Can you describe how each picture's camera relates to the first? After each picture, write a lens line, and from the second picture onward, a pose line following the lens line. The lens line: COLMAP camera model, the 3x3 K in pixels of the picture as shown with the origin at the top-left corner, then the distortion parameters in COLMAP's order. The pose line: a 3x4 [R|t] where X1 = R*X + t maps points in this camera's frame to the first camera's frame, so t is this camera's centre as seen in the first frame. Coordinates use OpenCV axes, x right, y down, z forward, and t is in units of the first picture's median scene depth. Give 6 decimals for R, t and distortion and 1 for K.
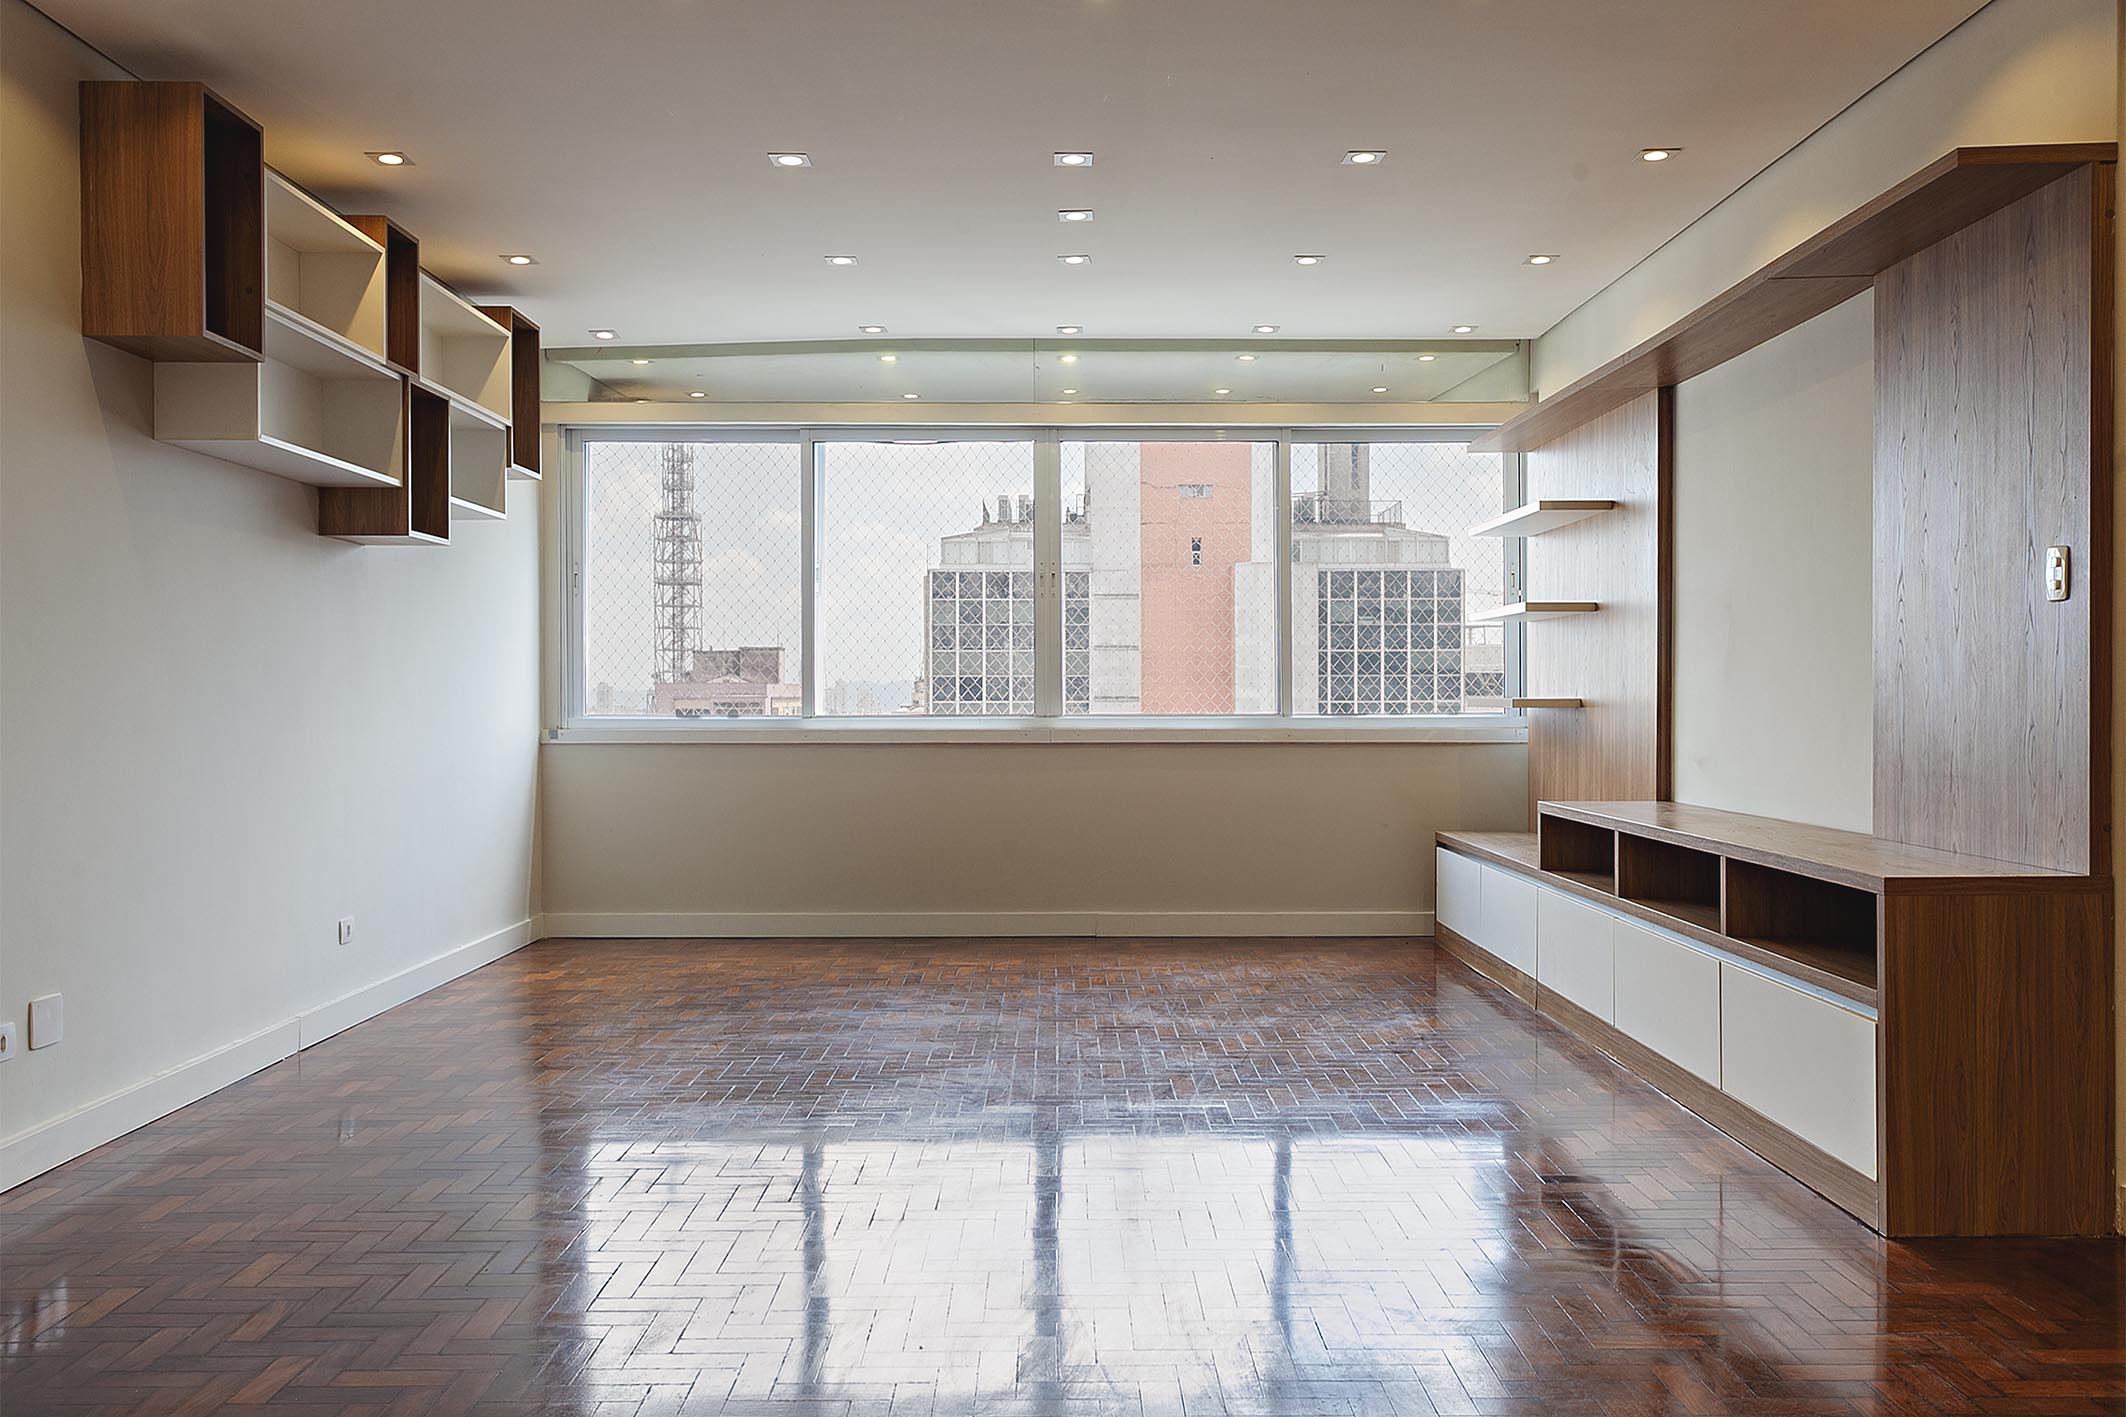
lens RADIAL K [[1718.5, 0, 1063.0], [0, 1718.5, 708.5], [0, 0, 1]] dist [0.004735, -0.005714]
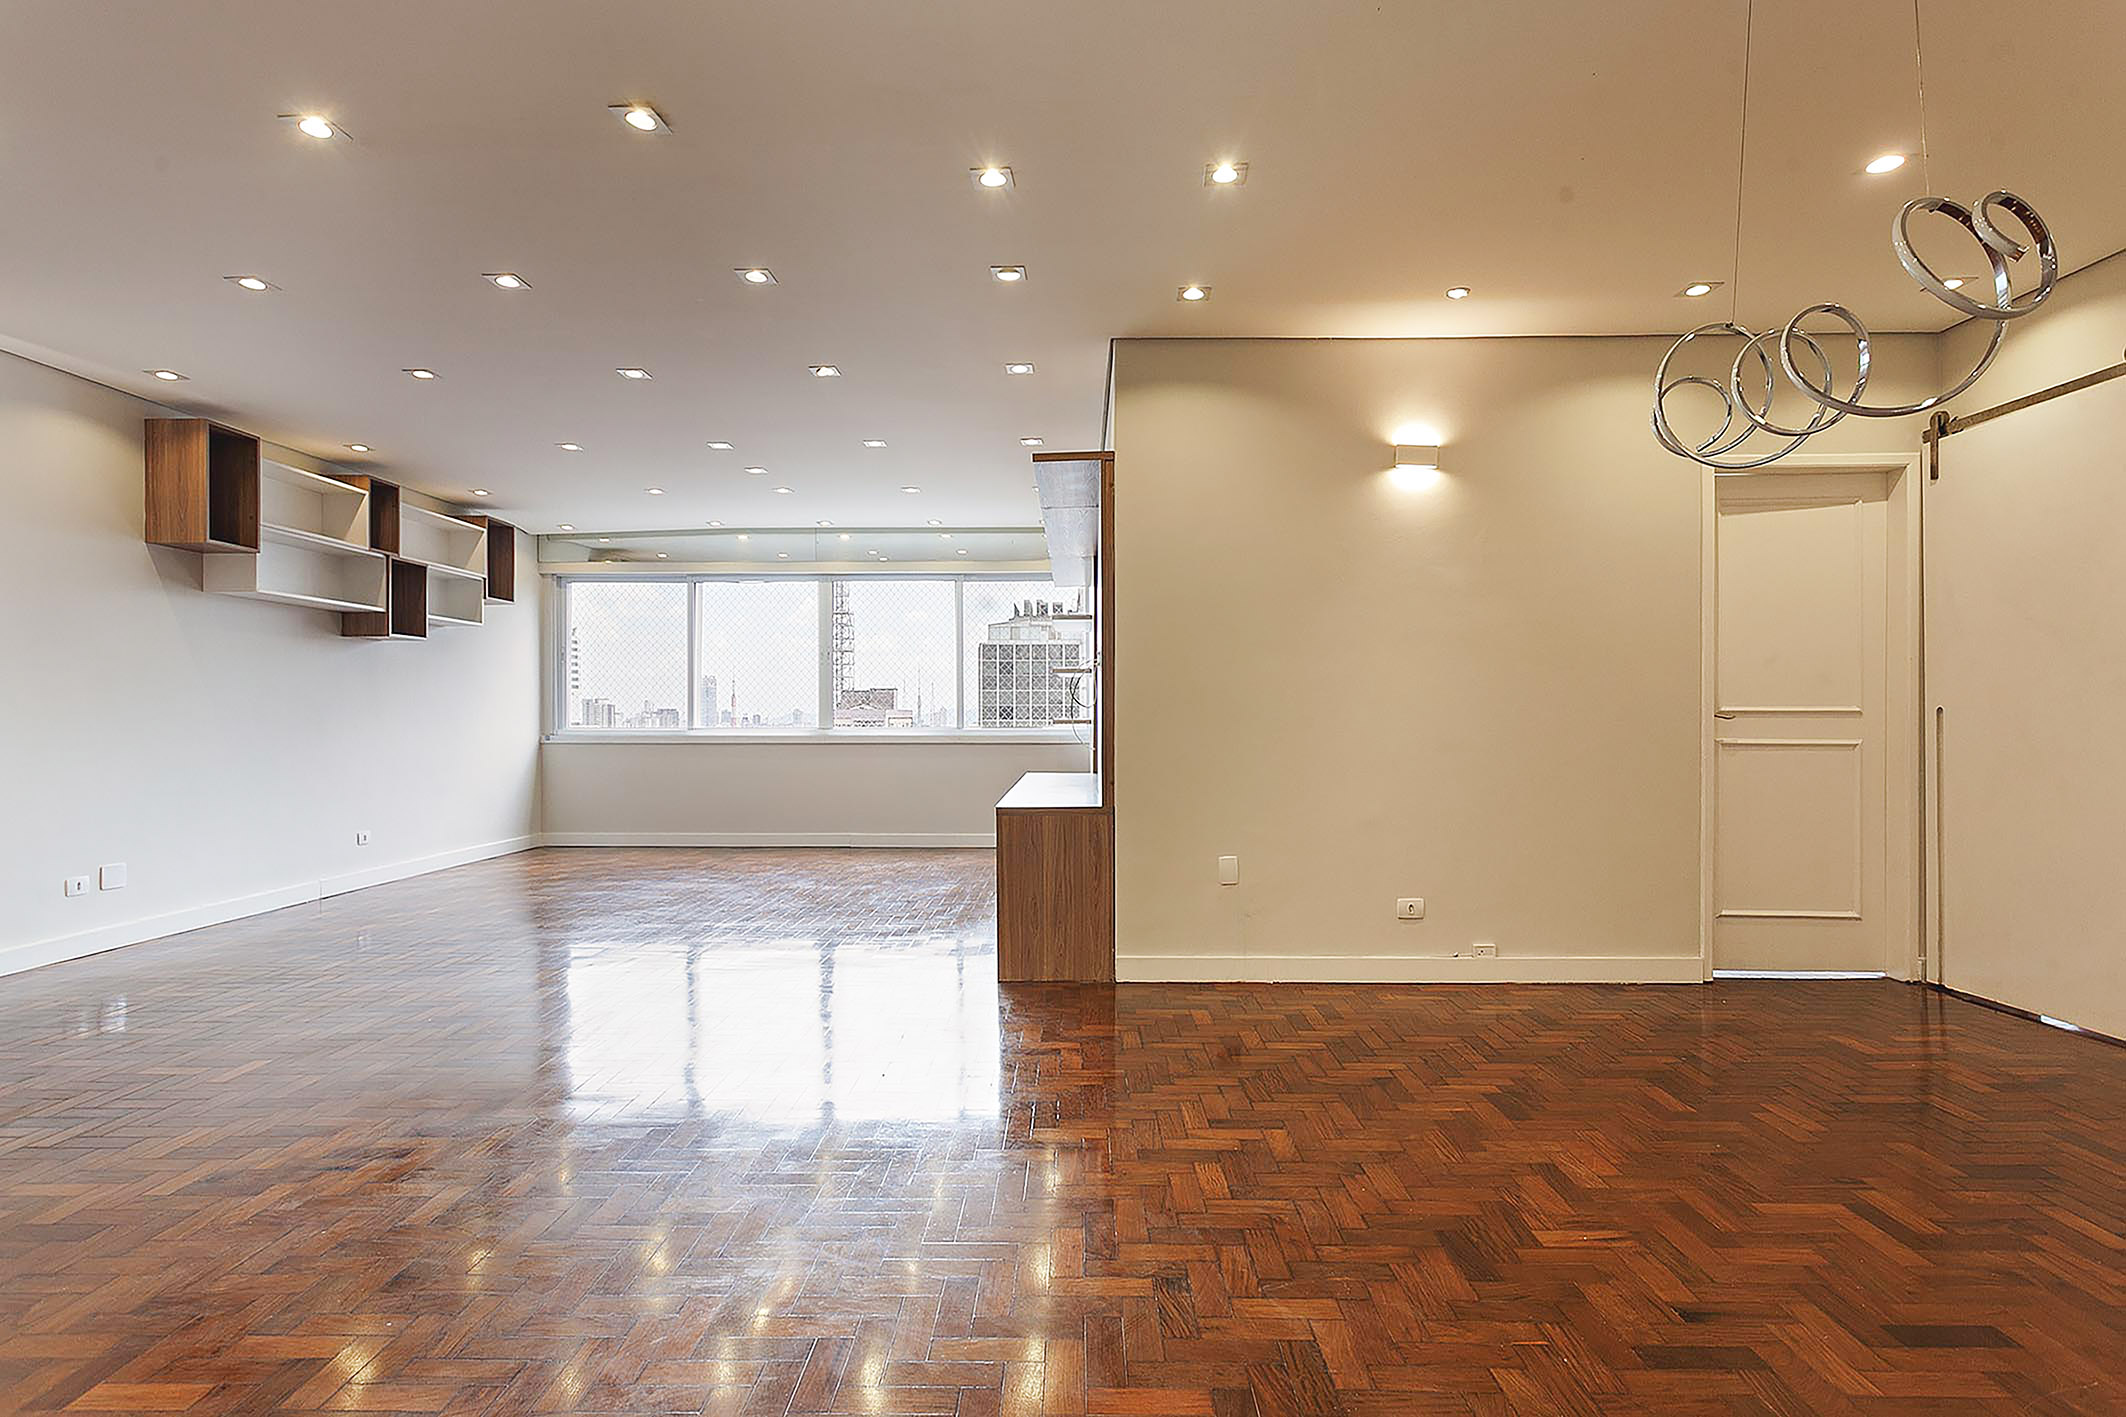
lens RADIAL K [[1019.2, 0, 1062.6], [0, 1019.2, 722.6], [0, 0, 1]] dist [0.014280, 0.000180]
pose [[0.999776, 0.000269, -0.021166, 0.318496], [-0.000312, 0.999998, -0.001998, -0.000327], [0.021165, 0.002004, 0.999774, -0.120378]]
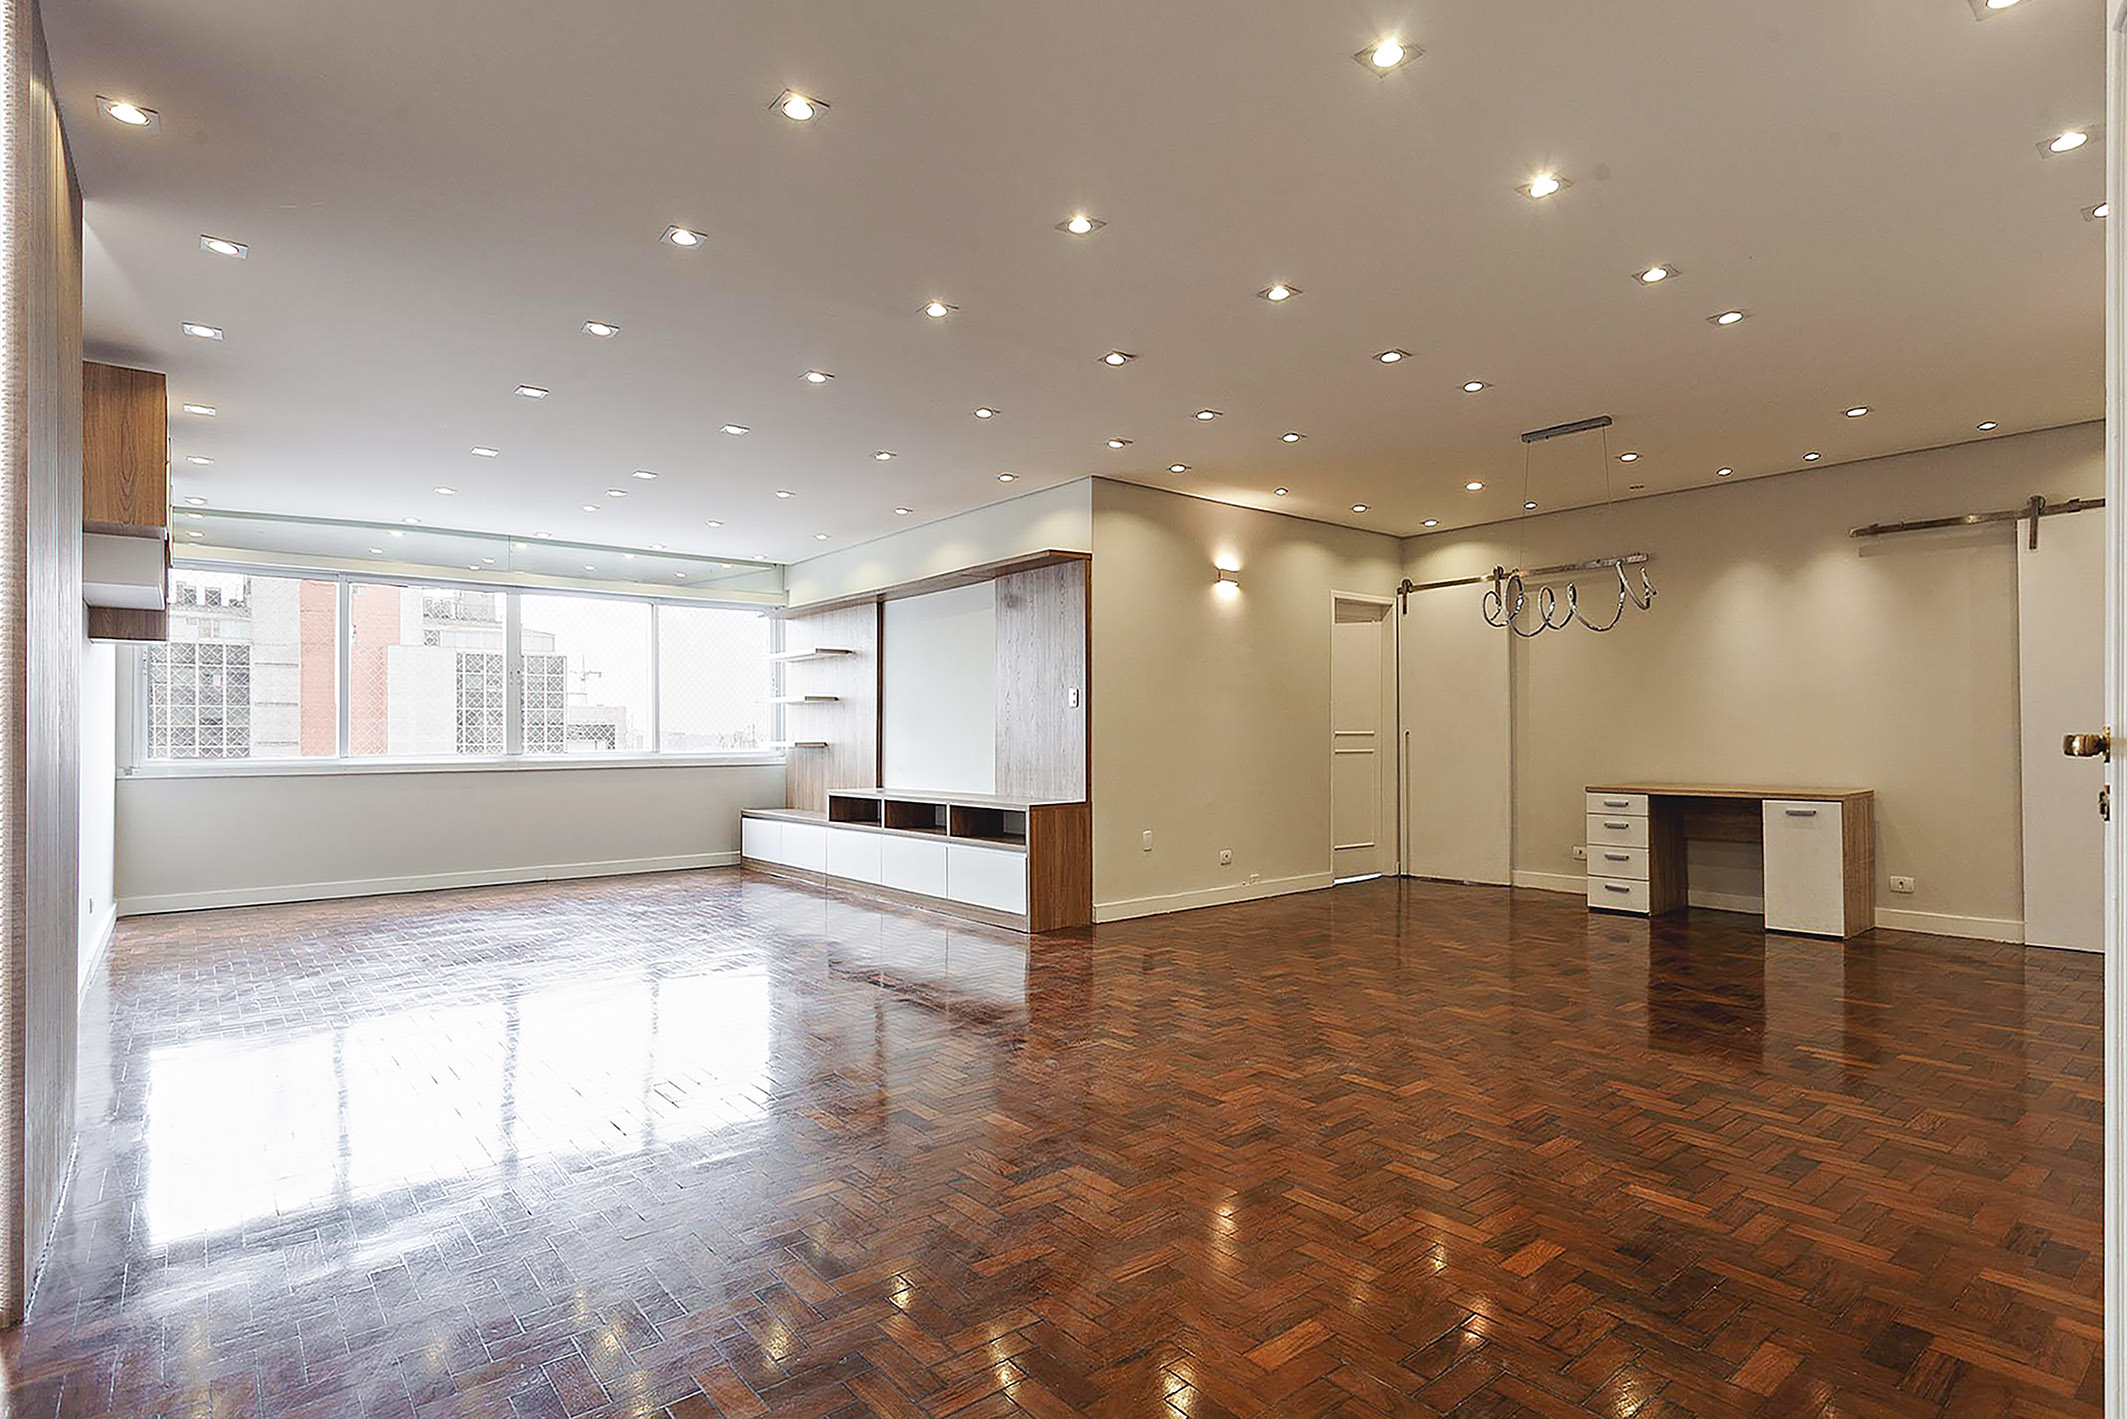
lens RADIAL K [[1074.5, 0, 1065.1], [0, 1074.5, 729.6], [0, 0, 1]] dist [0.015734, 0.000037]
pose [[0.774528, 0.000015, 0.632540, -0.322473], [0.010037, 0.999874, -0.012314, -0.001486], [-0.632460, 0.015887, 0.774430, -0.217636]]
